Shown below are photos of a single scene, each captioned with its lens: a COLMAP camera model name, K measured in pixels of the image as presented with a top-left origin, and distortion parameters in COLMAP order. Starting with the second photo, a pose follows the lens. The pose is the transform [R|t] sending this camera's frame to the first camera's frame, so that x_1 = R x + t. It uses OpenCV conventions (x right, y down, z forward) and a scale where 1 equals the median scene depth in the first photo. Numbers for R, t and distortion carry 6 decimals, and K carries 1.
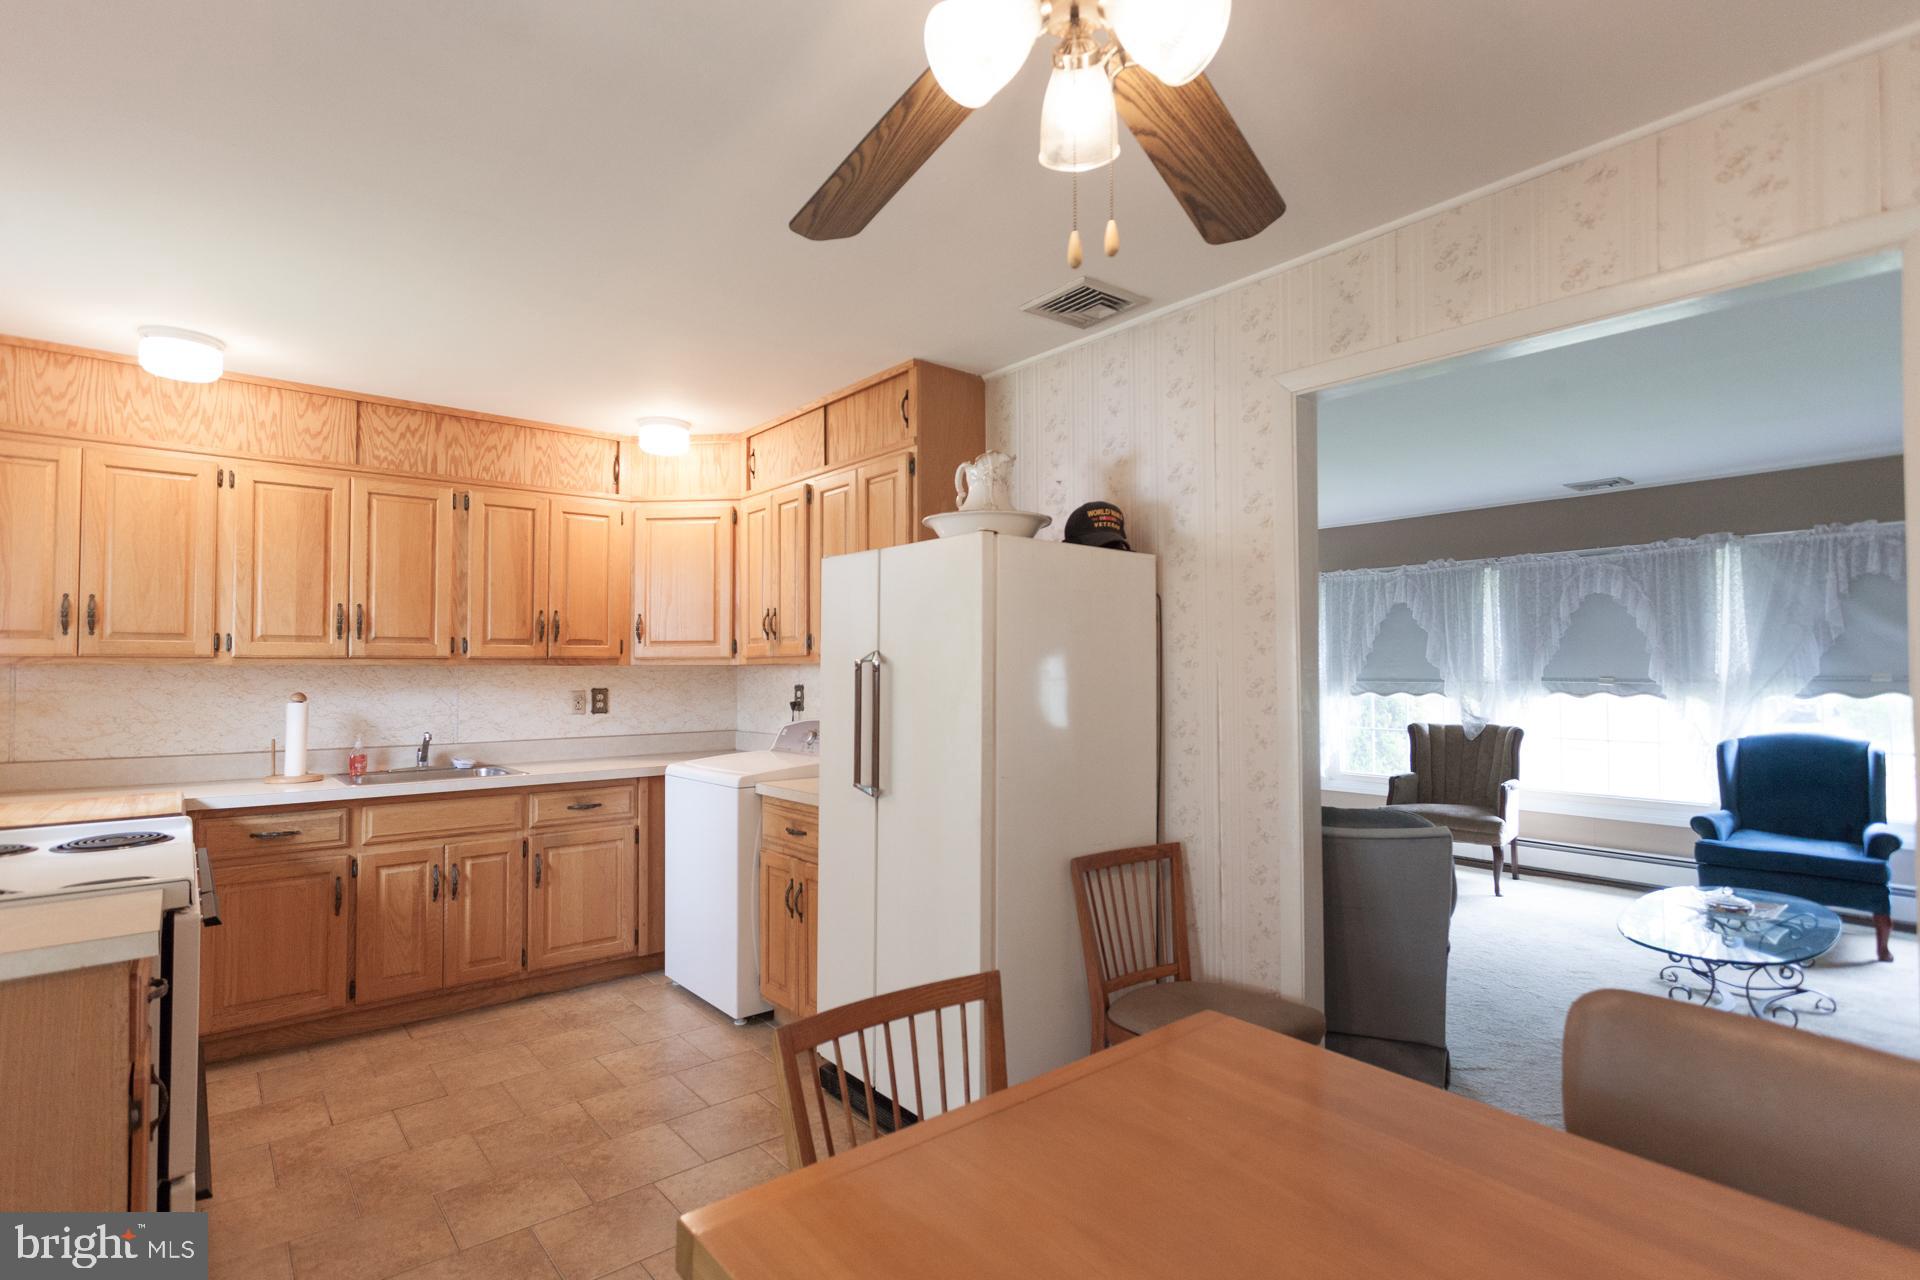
lens RADIAL K [[939.2, 0, 952.4], [0, 939.2, 644.6], [0, 0, 1]] dist [0.004489, 0.003070]
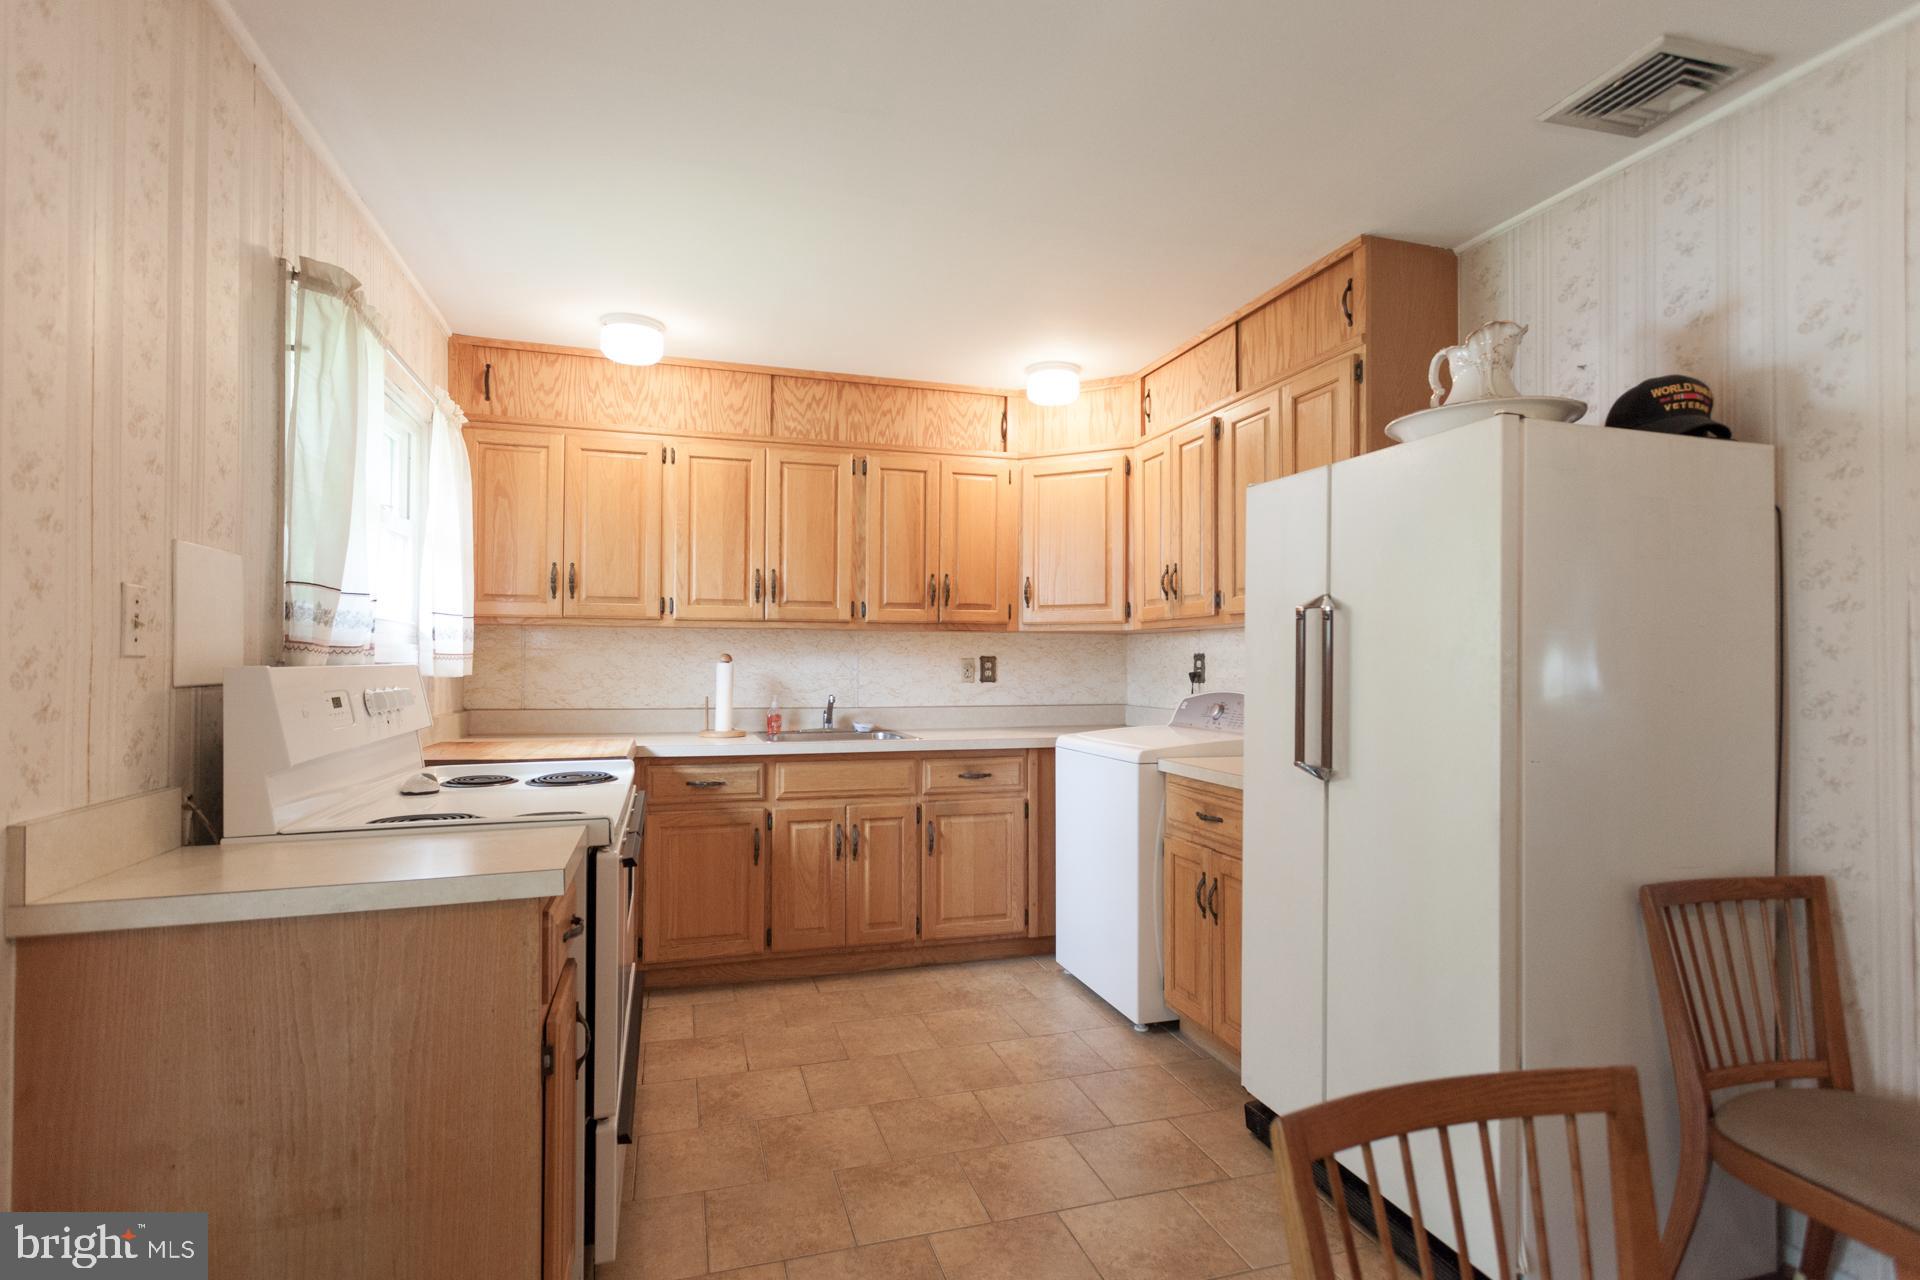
lens RADIAL K [[927.4, 0, 946.4], [0, 927.4, 644.9], [0, 0, 1]] dist [0.002315, 0.000924]
pose [[0.922805, 0.001516, -0.385263, -0.057442], [0.003132, 0.999930, 0.011435, 0.029869], [0.385254, -0.011759, 0.922736, 0.125166]]
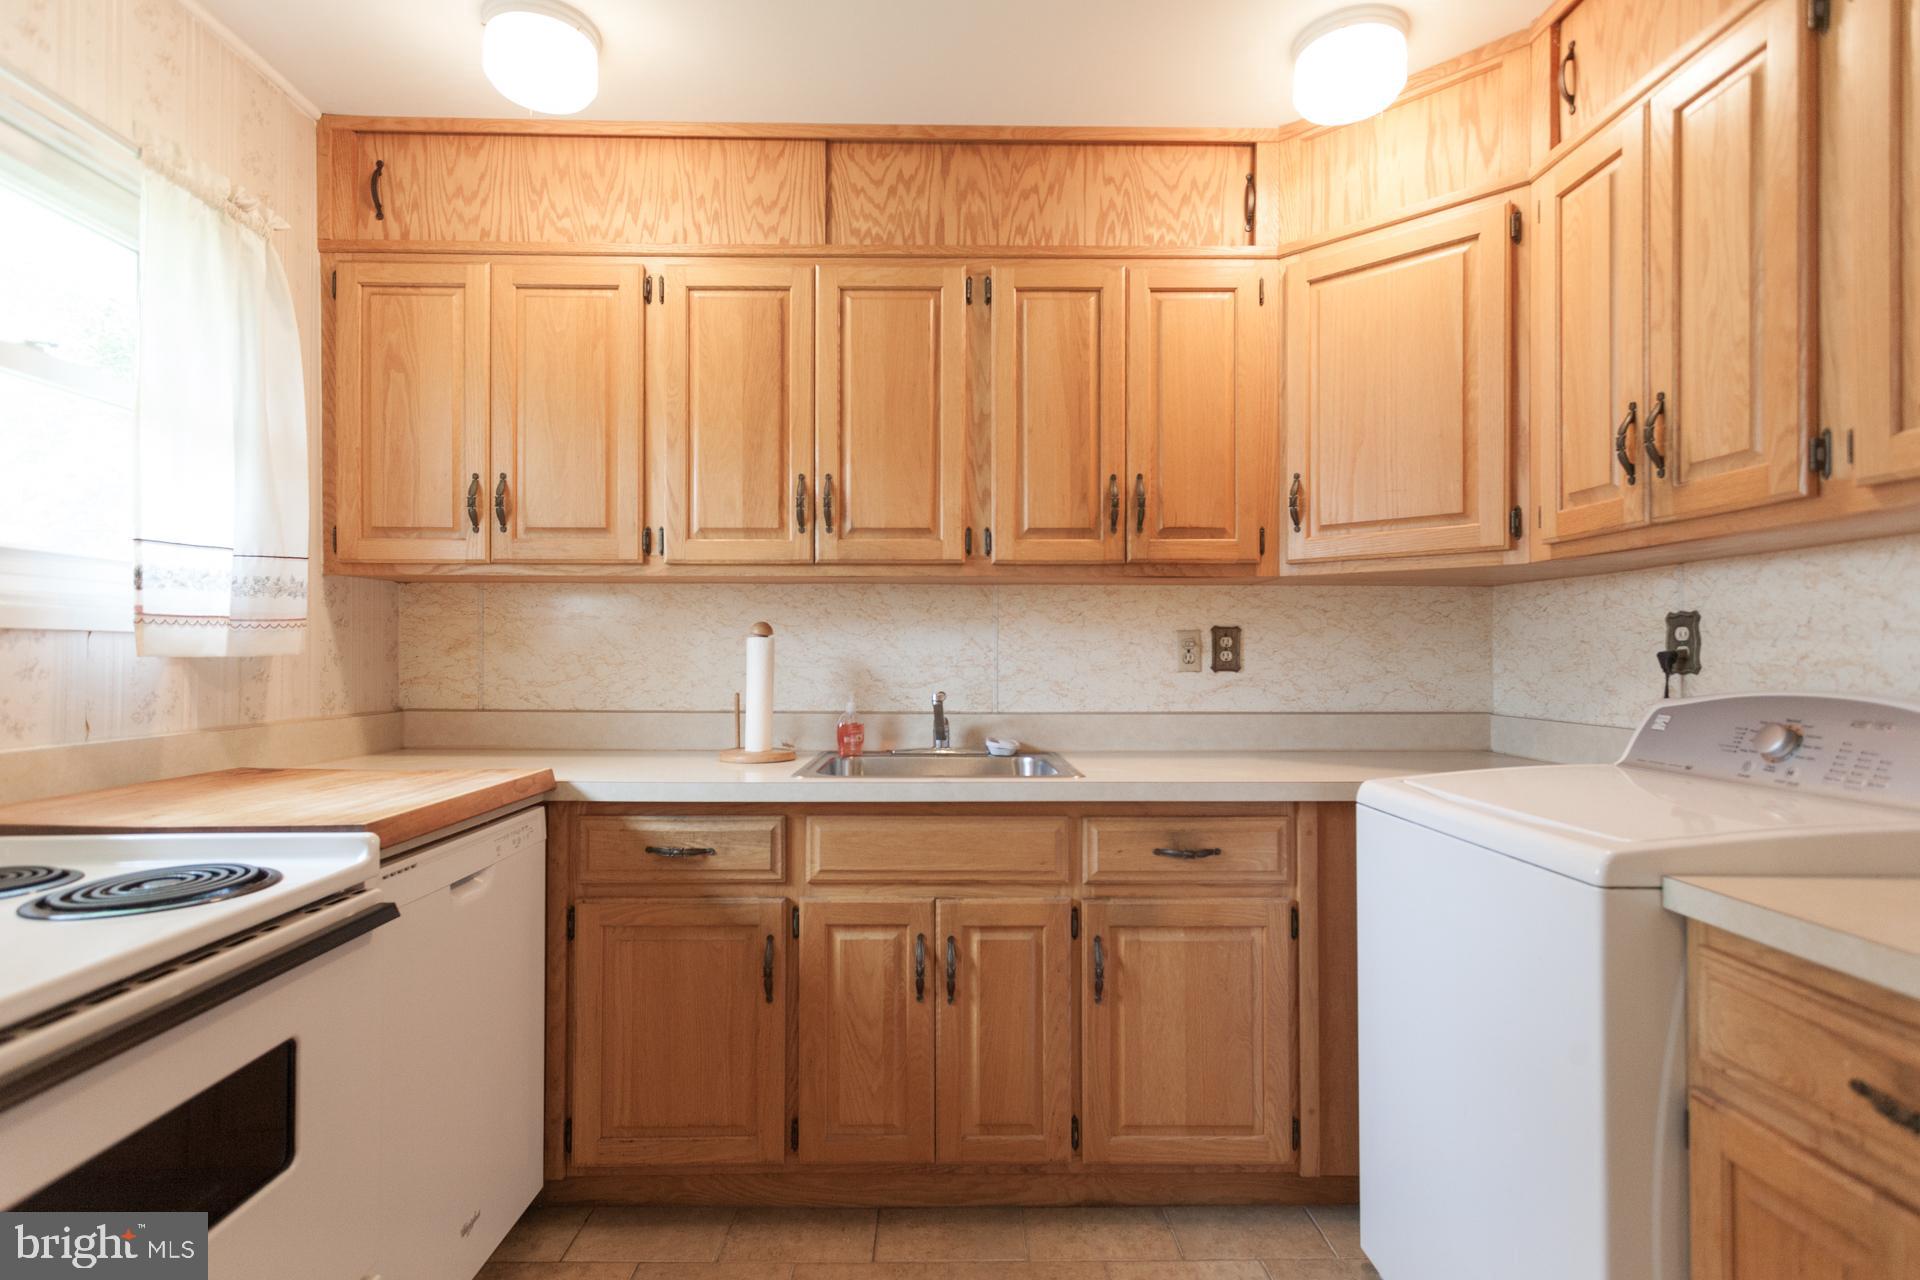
lens RADIAL K [[939.2, 0, 952.4], [0, 939.2, 644.6], [0, 0, 1]] dist [0.004489, 0.003070]
pose [[0.782077, 0.000789, -0.623181, -0.194231], [0.013205, 0.999754, 0.017838, 0.056986], [0.623042, -0.022180, 0.781874, 0.582080]]
